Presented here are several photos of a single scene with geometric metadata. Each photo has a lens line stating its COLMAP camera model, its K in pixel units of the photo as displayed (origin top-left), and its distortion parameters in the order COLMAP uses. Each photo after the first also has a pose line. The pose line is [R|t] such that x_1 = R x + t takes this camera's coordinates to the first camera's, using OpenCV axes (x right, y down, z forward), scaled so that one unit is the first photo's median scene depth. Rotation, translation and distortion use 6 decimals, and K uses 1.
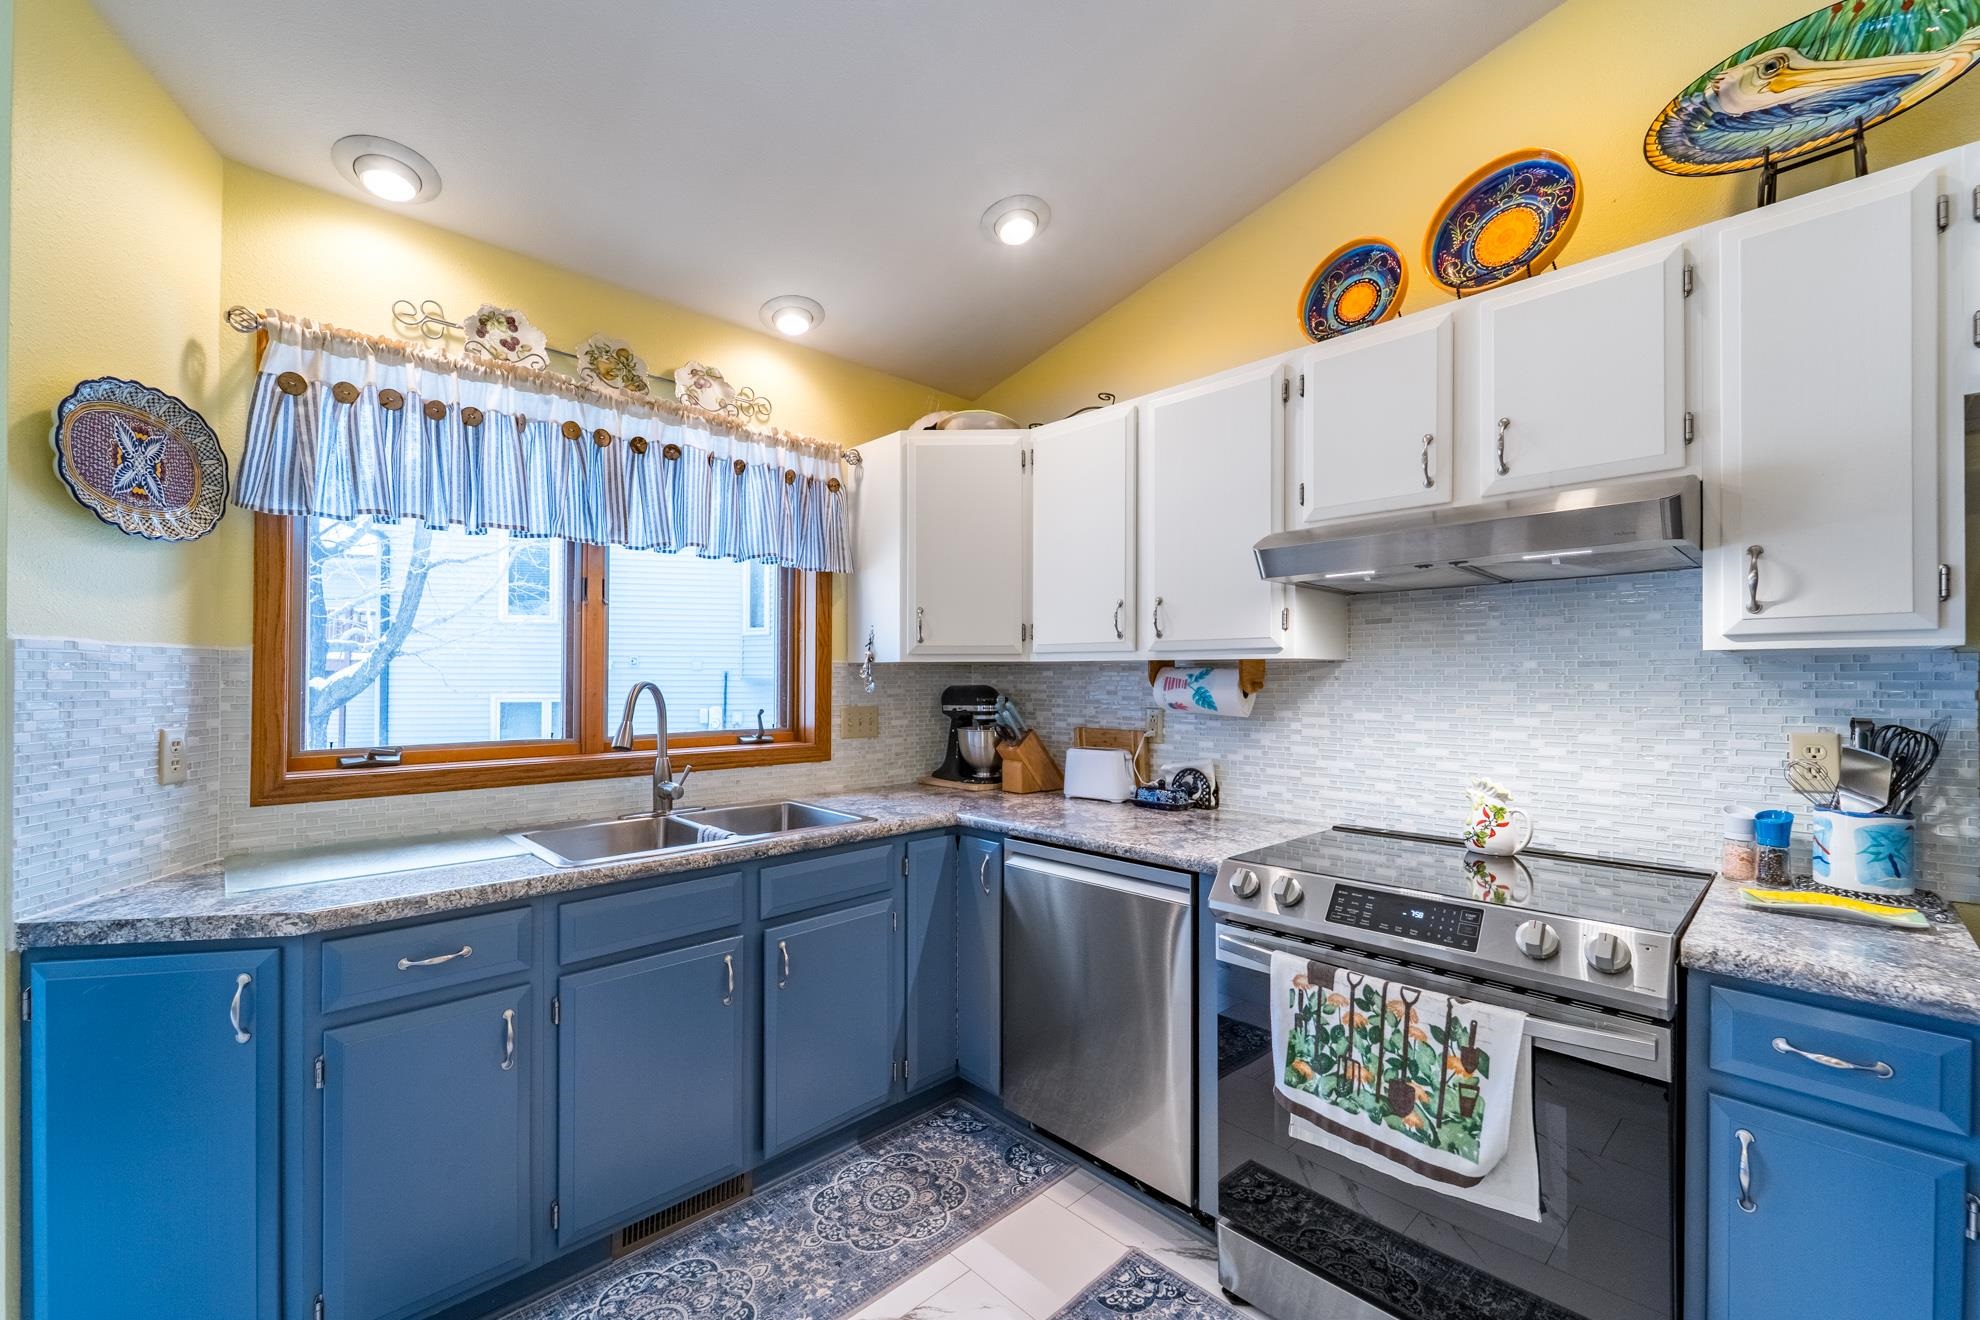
lens RADIAL K [[823.2, 0, 985.7], [0, 823.2, 675.3], [0, 0, 1]] dist [0.005997, -0.004409]
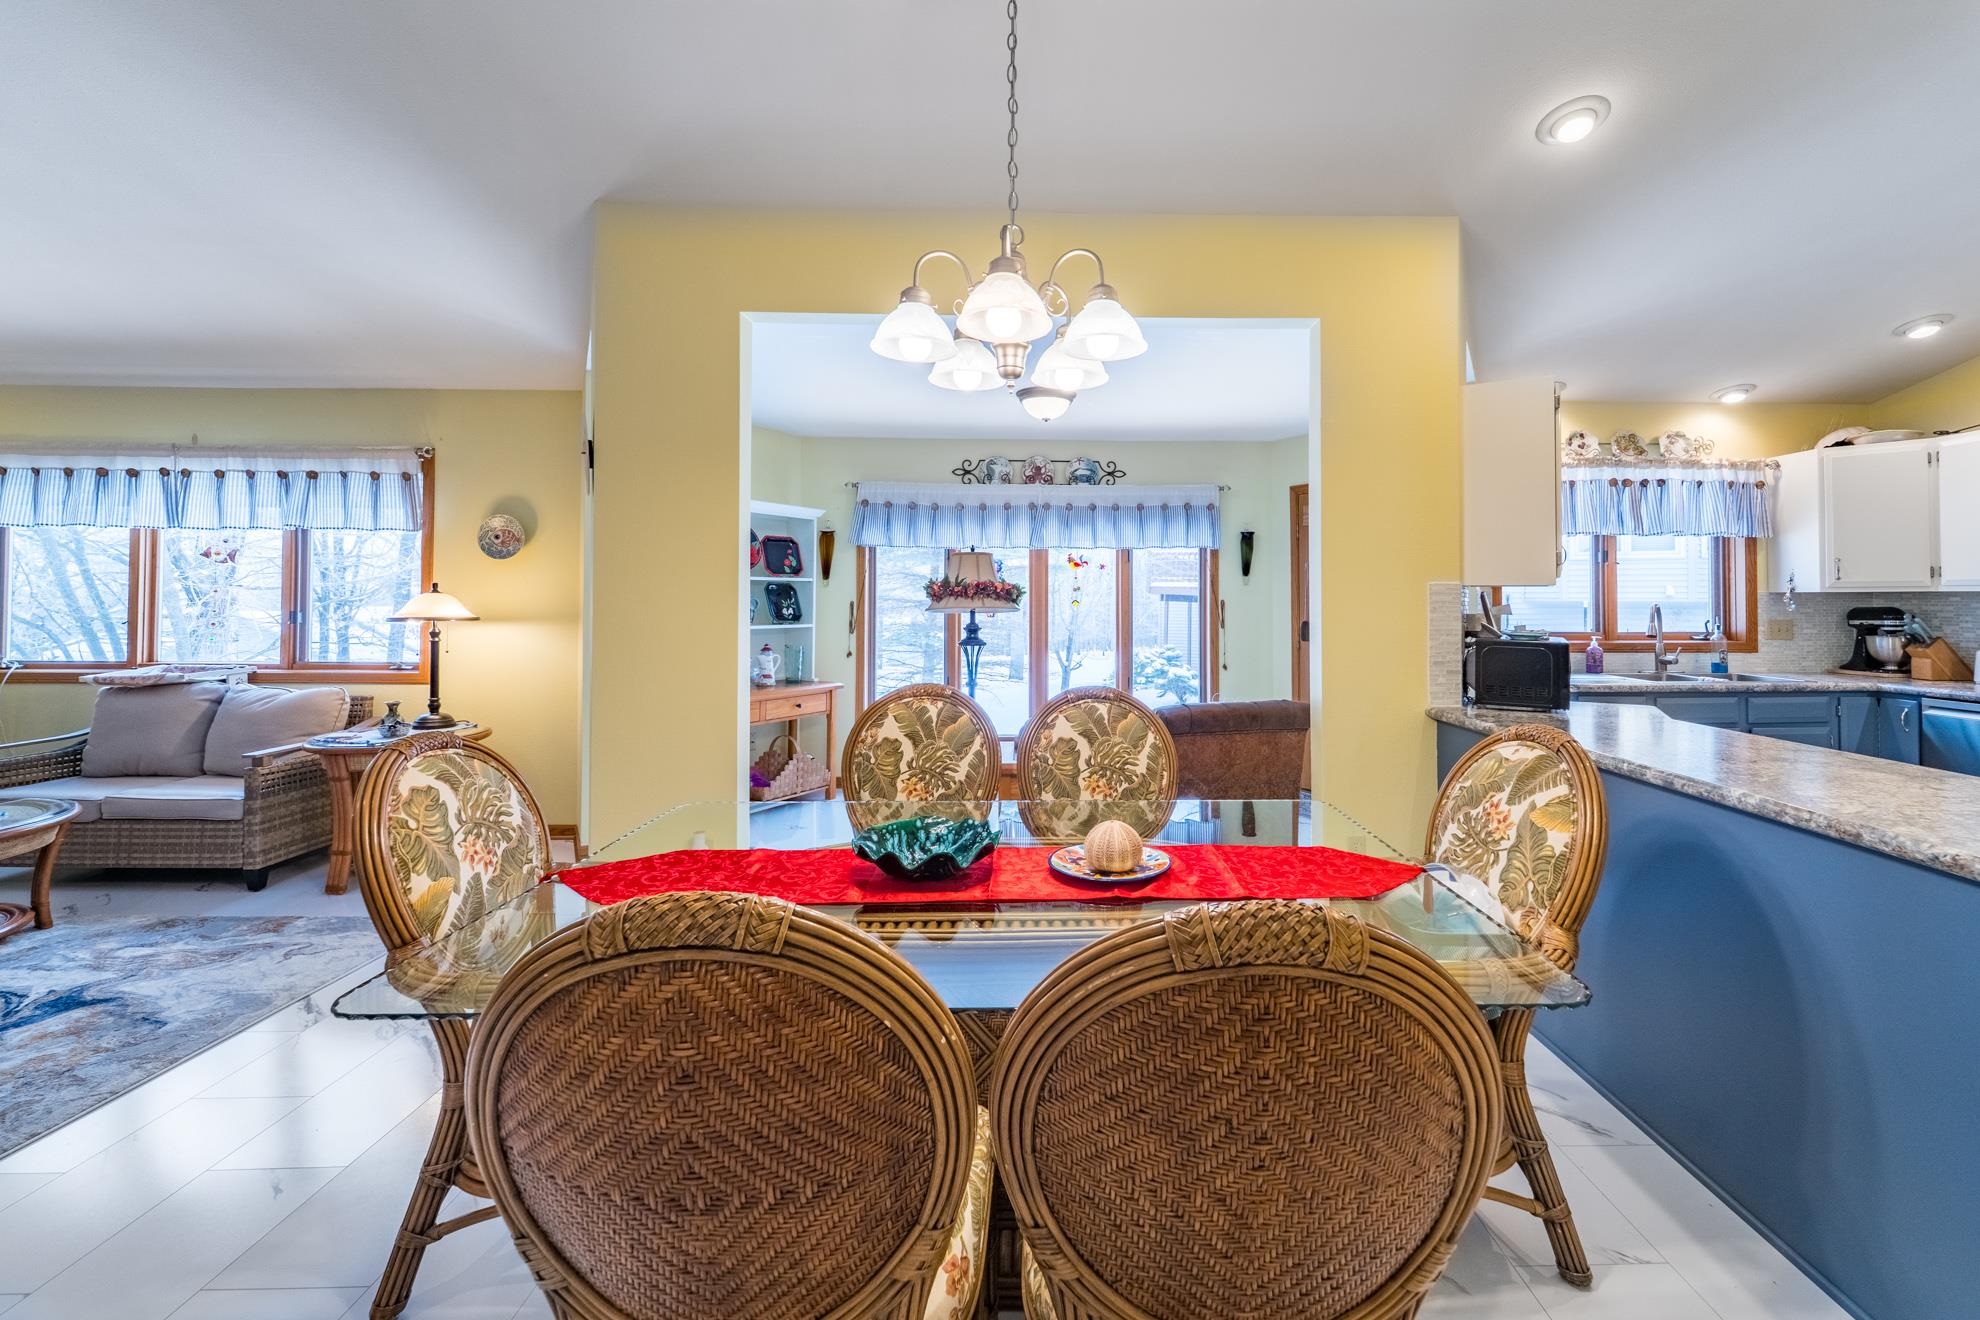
lens RADIAL K [[823.2, 0, 1036.8], [0, 823.2, 583.3], [0, 0, 1]] dist [0.005997, -0.004409]
pose [[0.731710, -0.013734, -0.681478, -0.159960], [0.002629, 0.999846, -0.017329, -0.011504], [0.681611, 0.010888, 0.731634, -1.559319]]
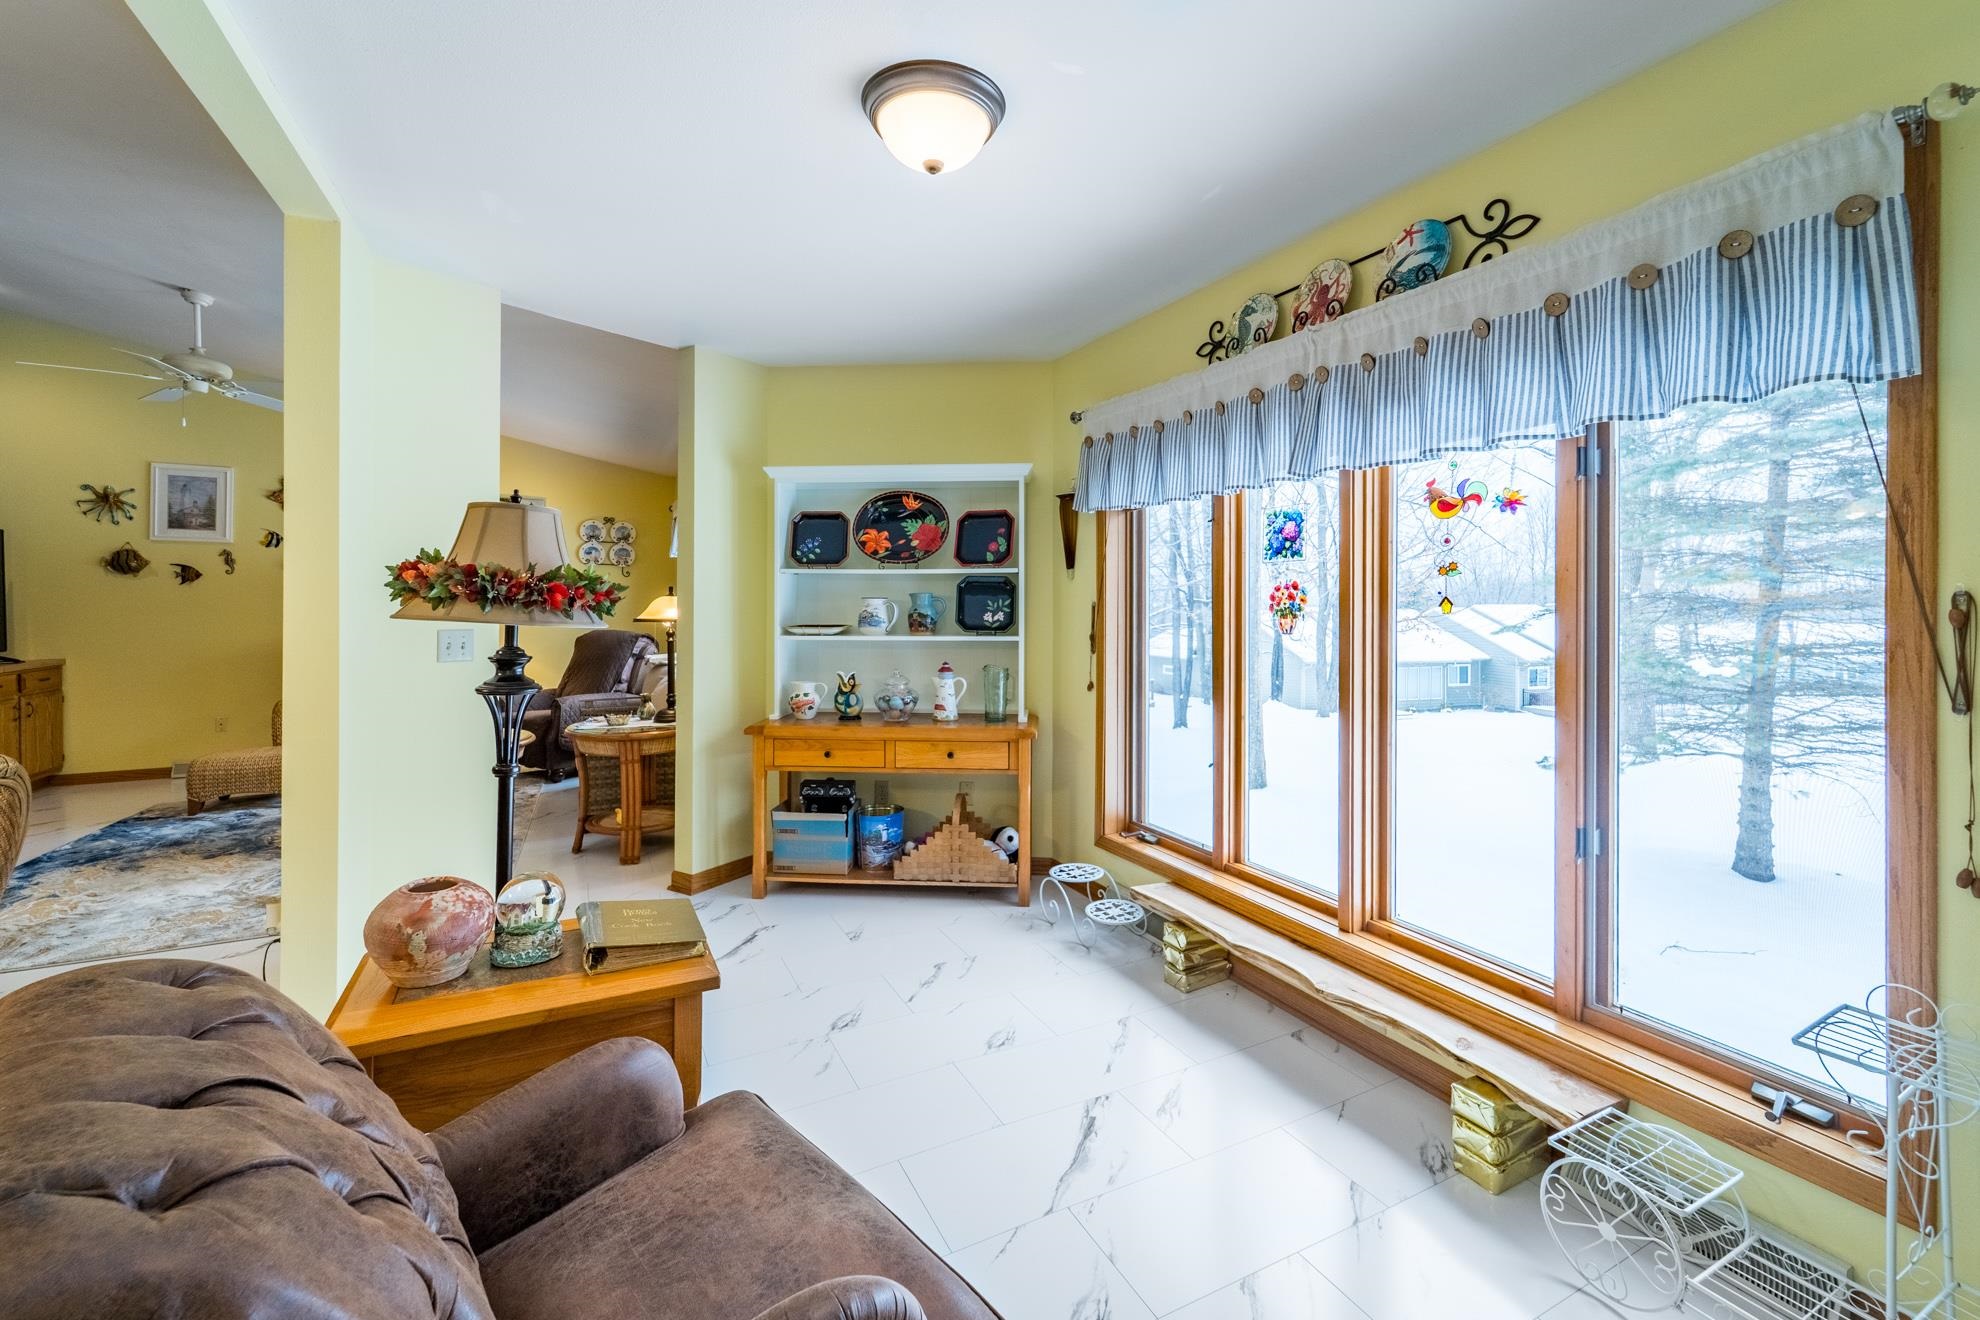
lens RADIAL K [[823.2, 0, 1010.6], [0, 823.2, 593.1], [0, 0, 1]] dist [0.005997, -0.004409]
pose [[-0.281088, -0.009593, -0.959634, -0.771671], [0.009271, 0.999876, -0.012711, 0.000735], [0.959637, -0.012470, -0.280965, 0.349705]]
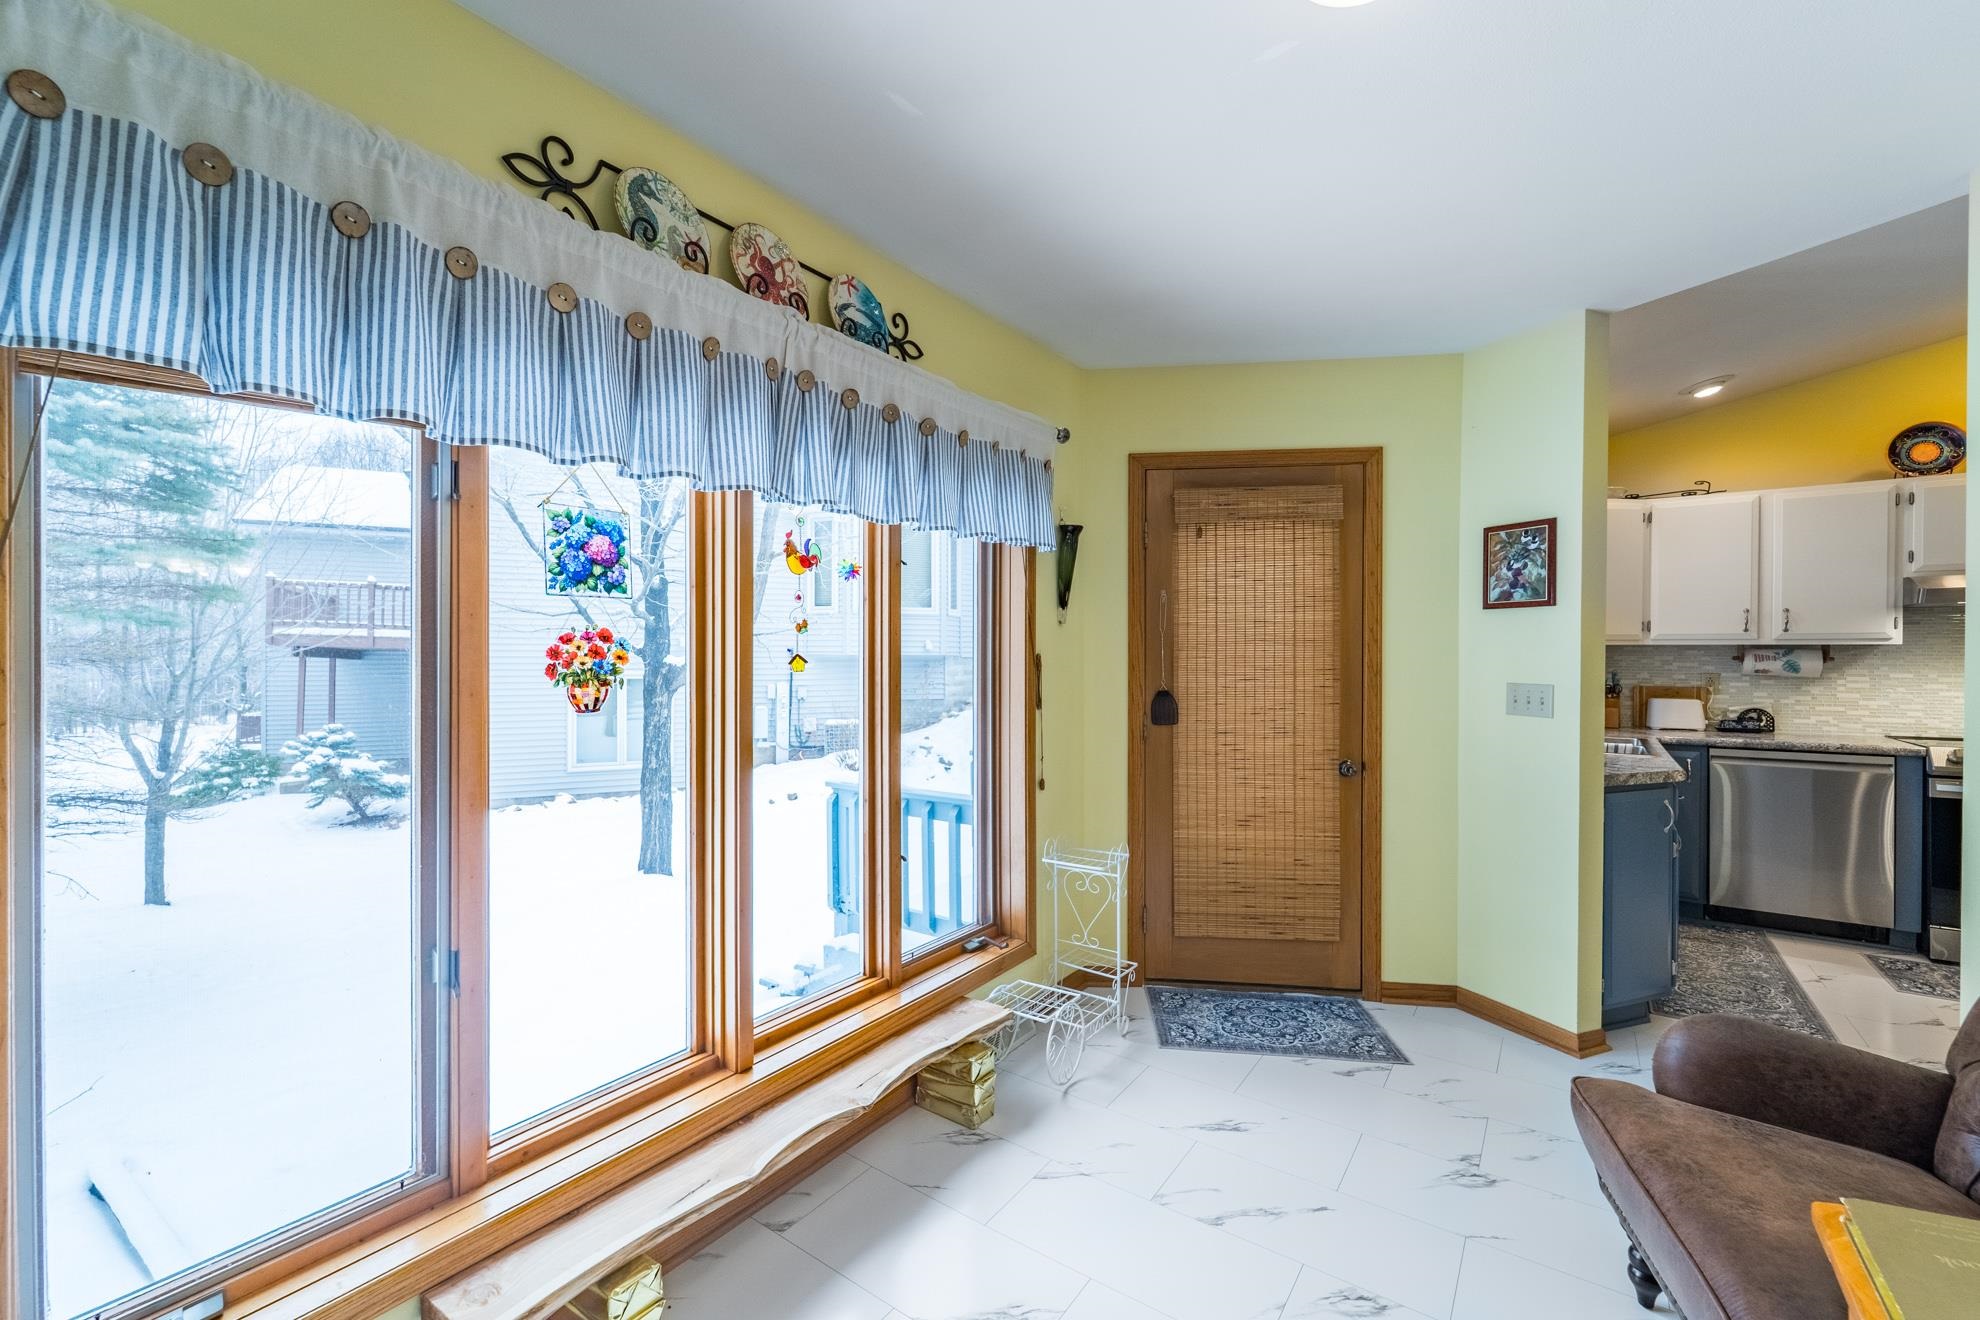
lens RADIAL K [[823.2, 0, 931.8], [0, 823.2, 663.3], [0, 0, 1]] dist [0.005997, -0.004409]
pose [[0.988976, -0.004108, 0.148017, -1.980020], [0.002406, 0.999929, 0.011671, -0.003900], [-0.148054, -0.011187, 0.988916, -0.495671]]
